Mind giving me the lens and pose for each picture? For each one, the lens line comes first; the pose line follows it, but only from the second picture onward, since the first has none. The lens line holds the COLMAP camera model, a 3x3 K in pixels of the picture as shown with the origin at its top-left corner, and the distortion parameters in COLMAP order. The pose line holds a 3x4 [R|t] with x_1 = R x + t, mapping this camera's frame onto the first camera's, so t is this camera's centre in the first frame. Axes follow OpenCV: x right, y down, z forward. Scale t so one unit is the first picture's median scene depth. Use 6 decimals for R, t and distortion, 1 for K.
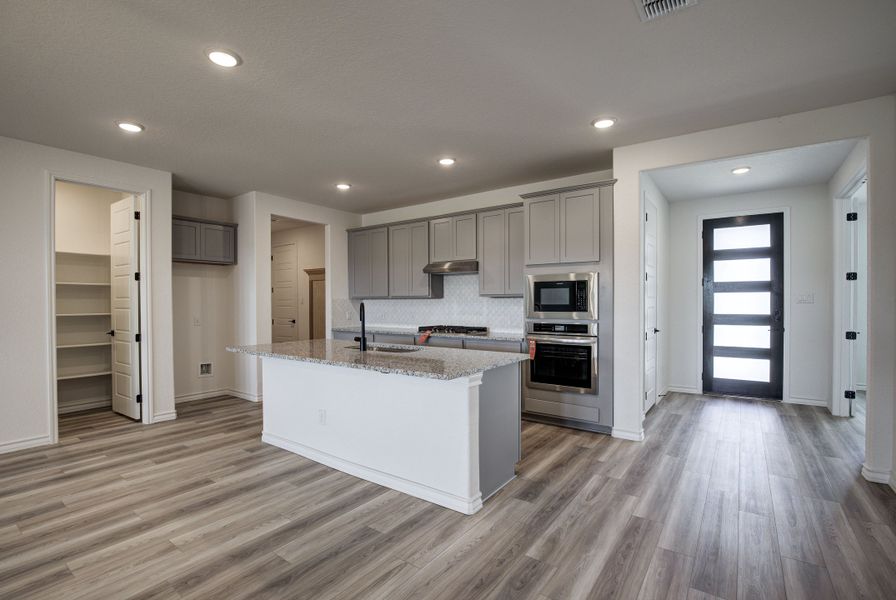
lens RADIAL K [[411.8, 0, 445.4], [0, 411.8, 305.0], [0, 0, 1]] dist [-0.026032, 0.002703]
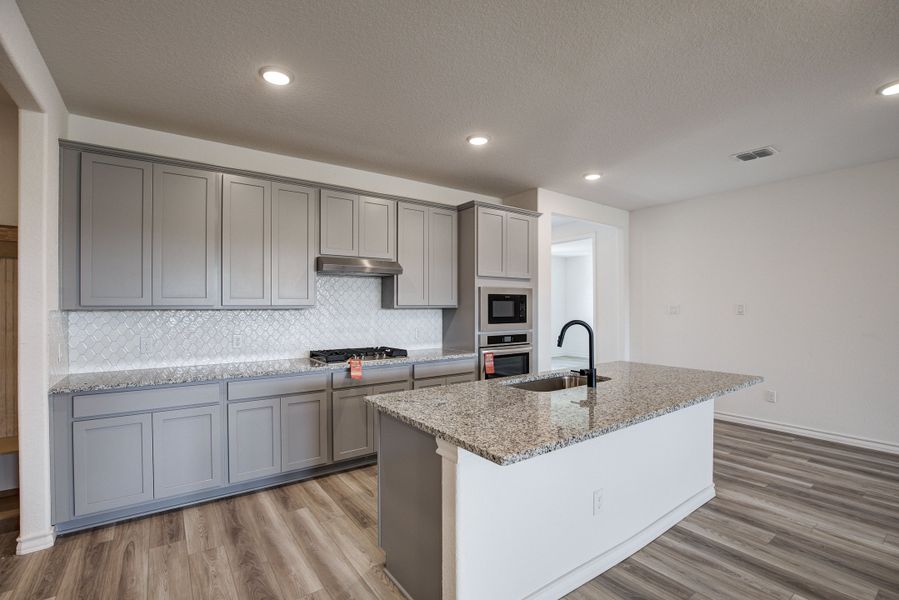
lens RADIAL K [[413.2, 0, 450.6], [0, 413.2, 313.1], [0, 0, 1]] dist [-0.026032, 0.002703]
pose [[0.300527, -0.005401, 0.953758, -0.679600], [0.002981, 0.999984, 0.004724, -0.013788], [-0.953769, 0.001423, 0.300538, 0.719061]]
